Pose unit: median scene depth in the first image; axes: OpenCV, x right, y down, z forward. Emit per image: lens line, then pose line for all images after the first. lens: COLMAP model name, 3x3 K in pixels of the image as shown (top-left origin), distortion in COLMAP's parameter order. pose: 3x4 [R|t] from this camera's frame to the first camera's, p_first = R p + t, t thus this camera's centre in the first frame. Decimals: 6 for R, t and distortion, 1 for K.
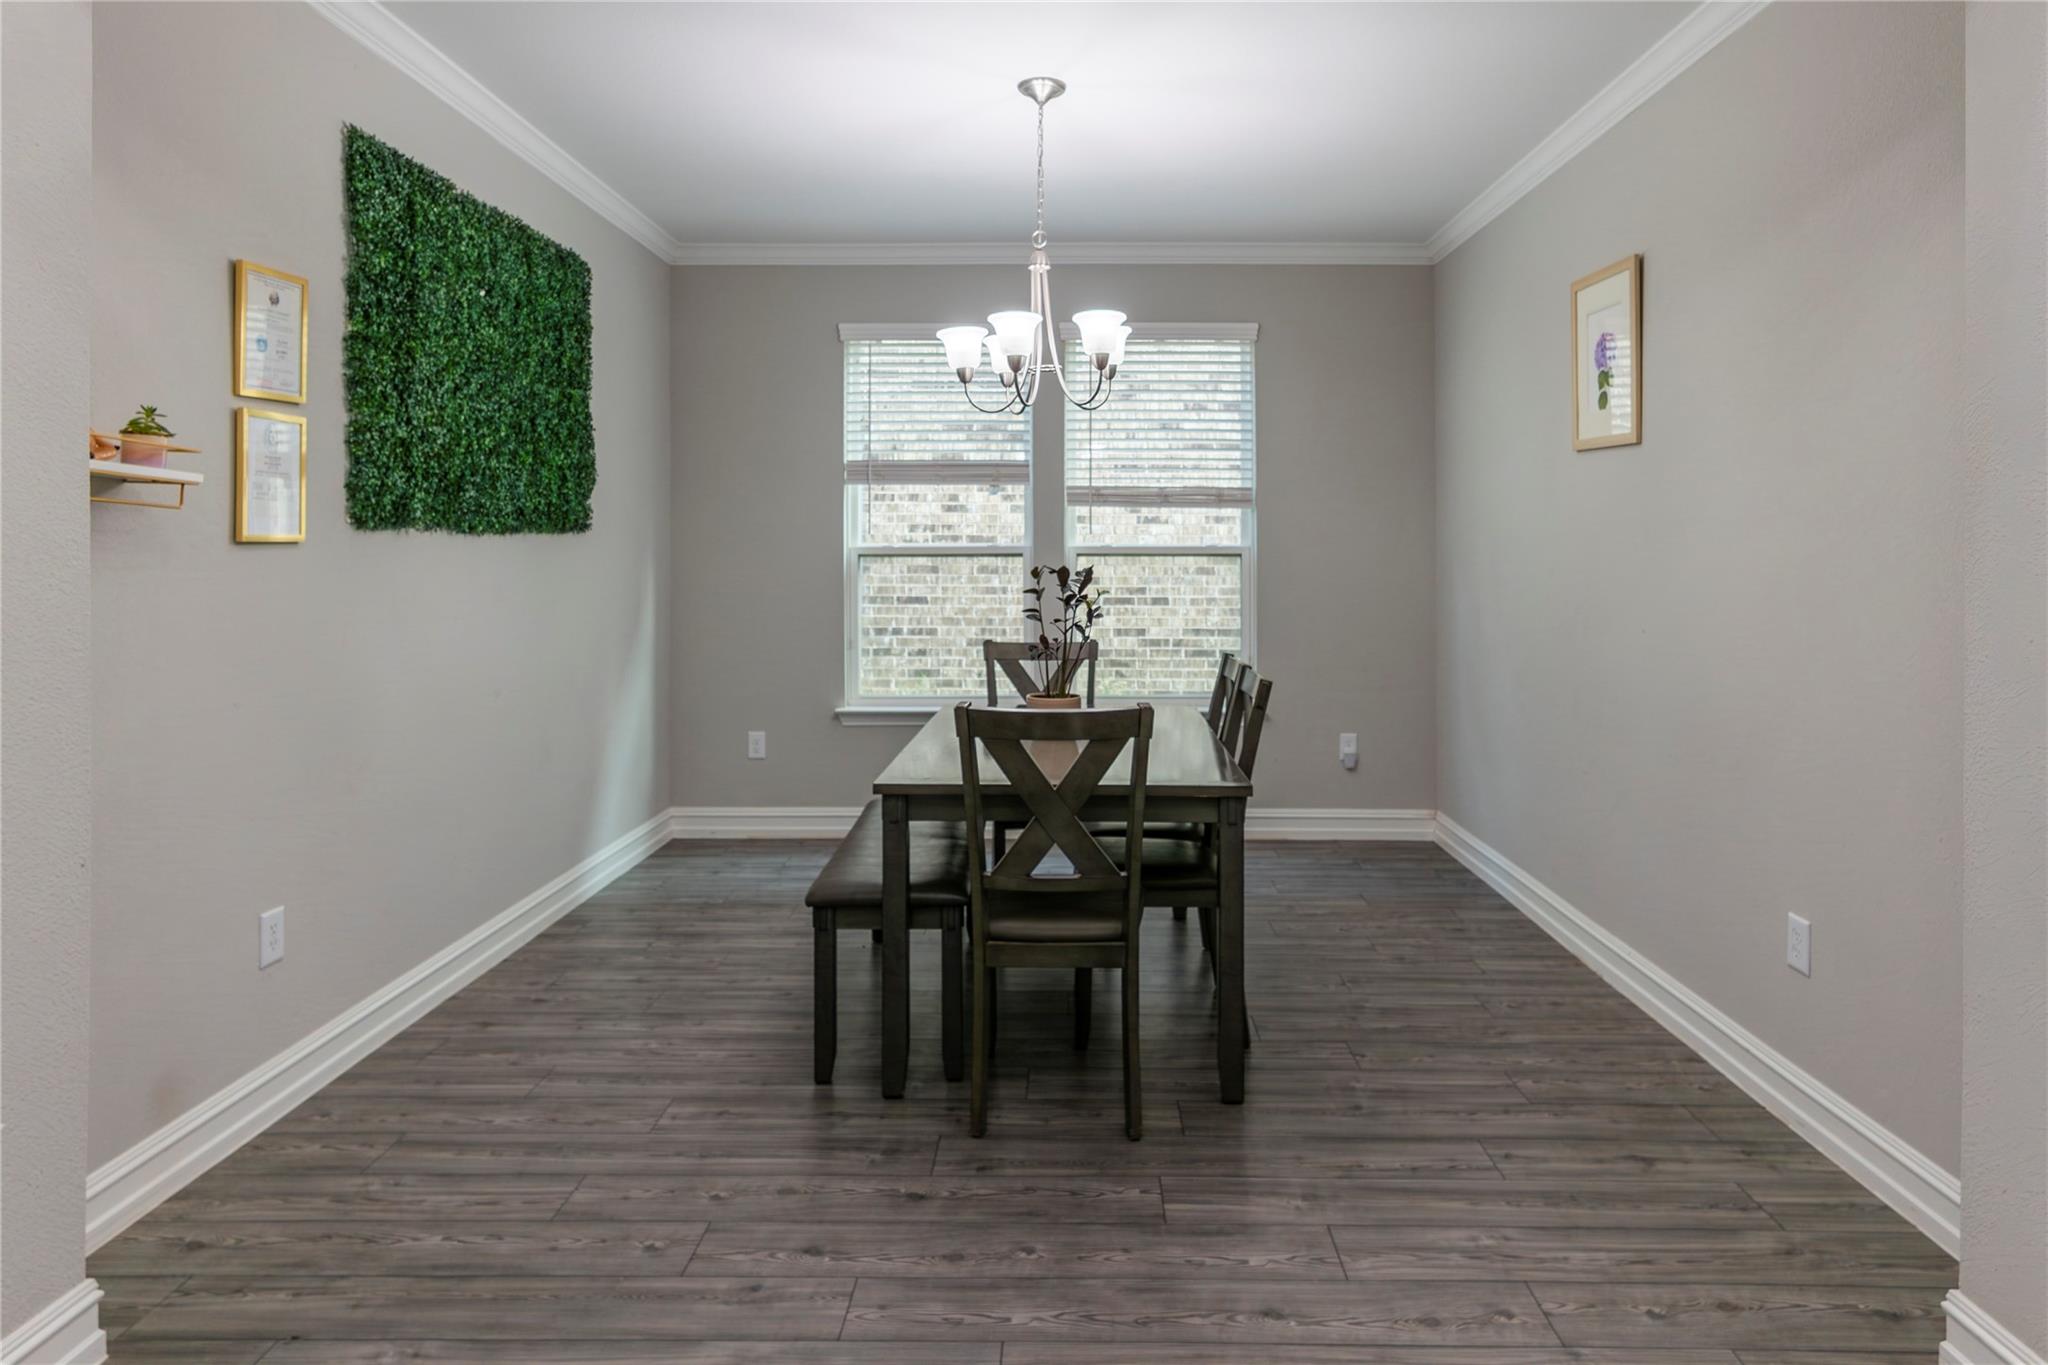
lens RADIAL K [[1248.3, 0, 1022.7], [0, 1248.3, 551.7], [0, 0, 1]] dist [-0.002015, 0.000035]
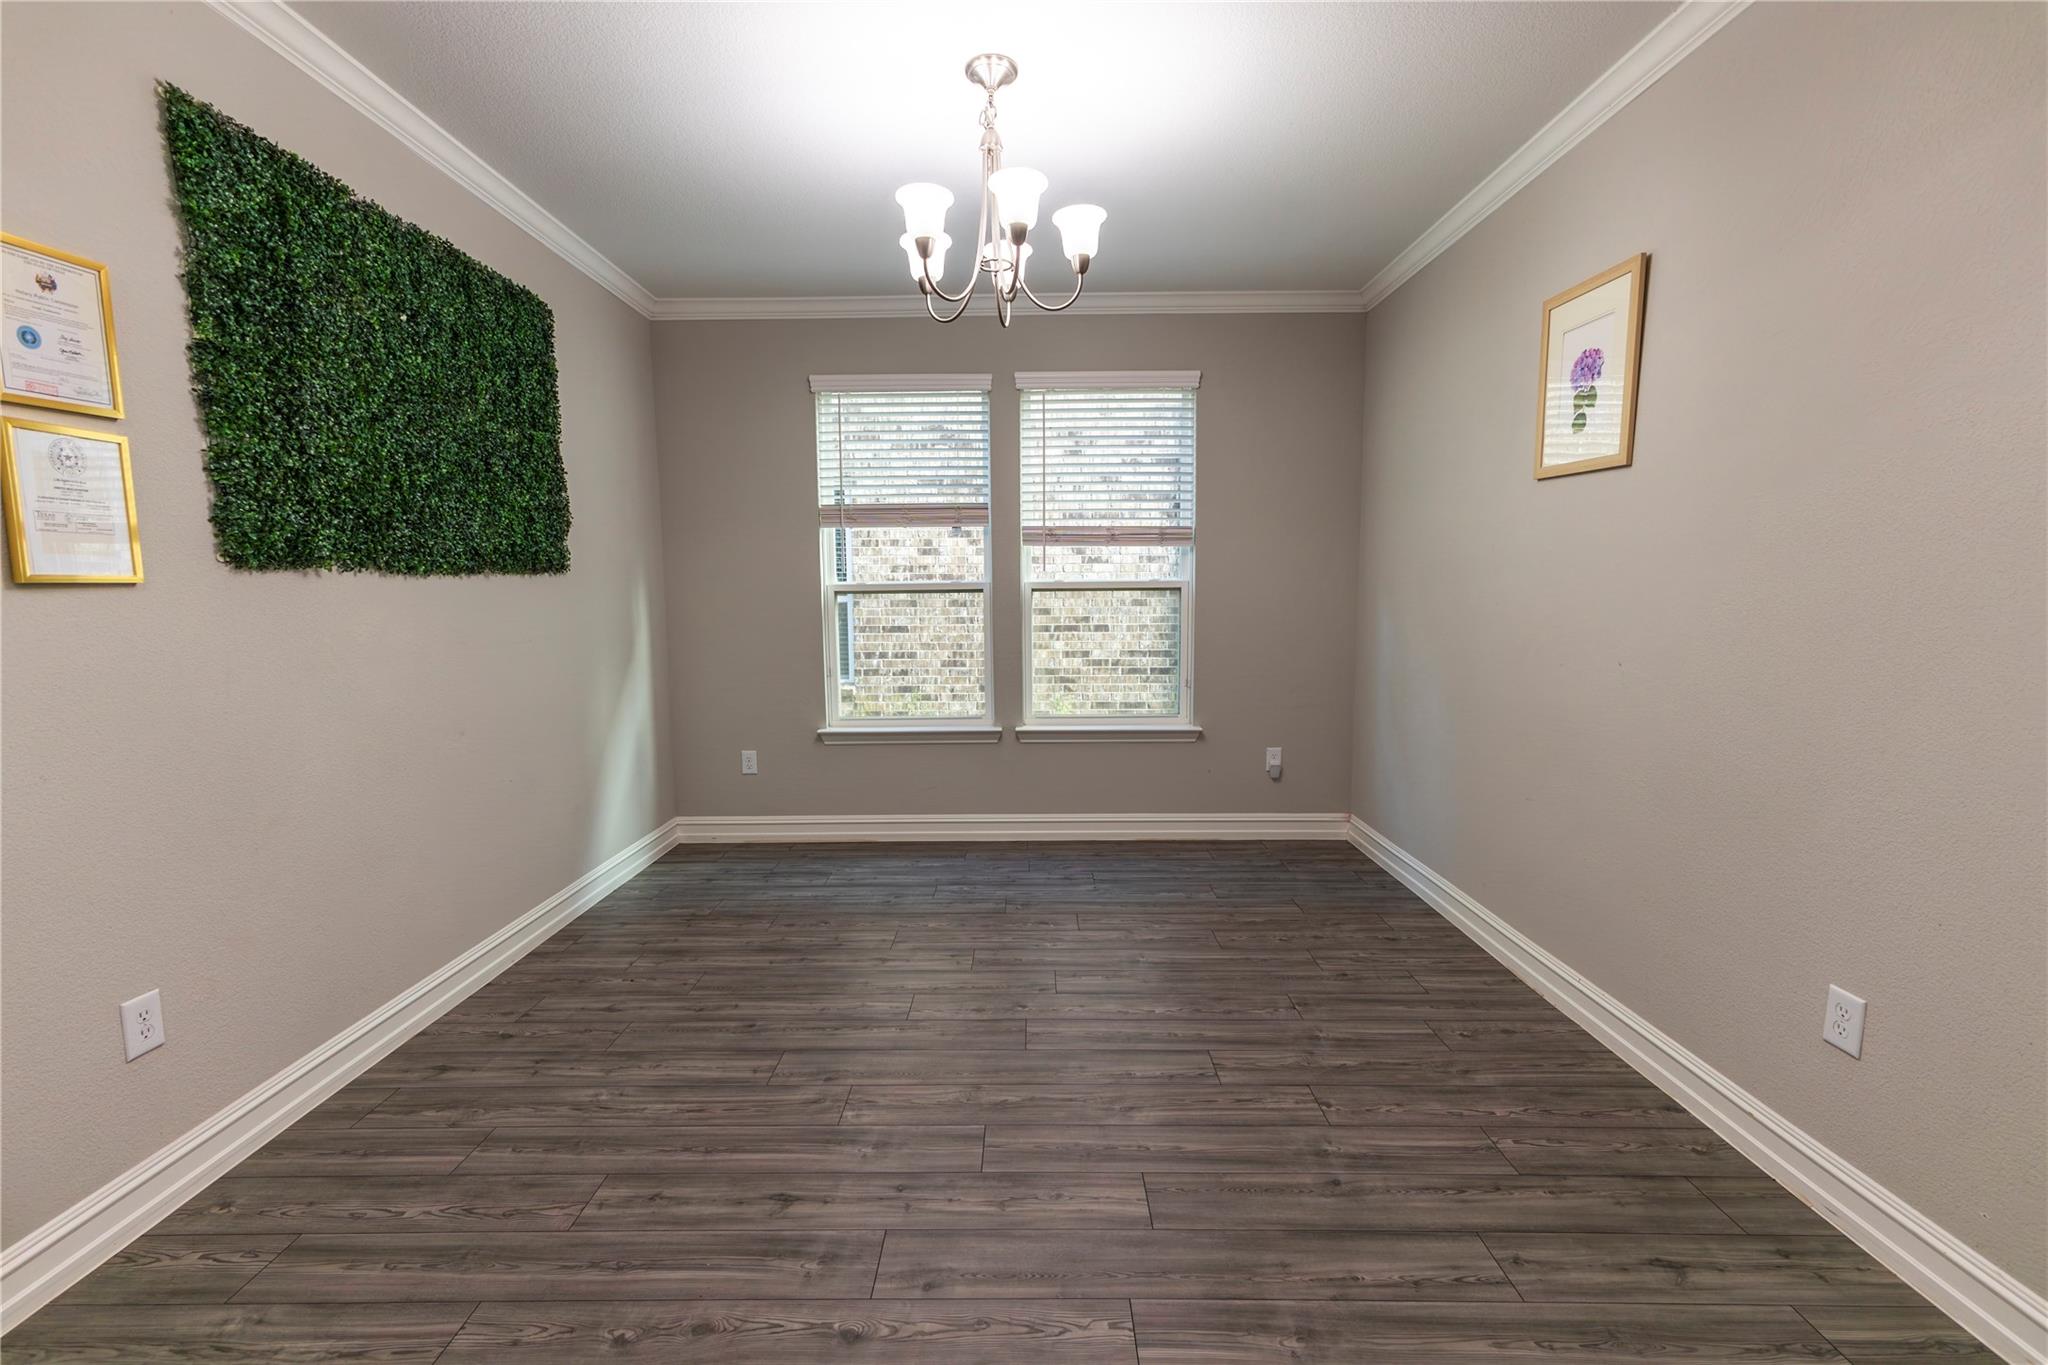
lens RADIAL K [[907.1, 0, 994.1], [0, 907.1, 696.7], [0, 0, 1]] dist [0.003175, 0.000456]
pose [[0.999950, -0.009907, 0.001266, 0.012688], [0.009686, 0.992877, 0.118750, 0.000862], [-0.002434, -0.118732, 0.992923, 0.306510]]
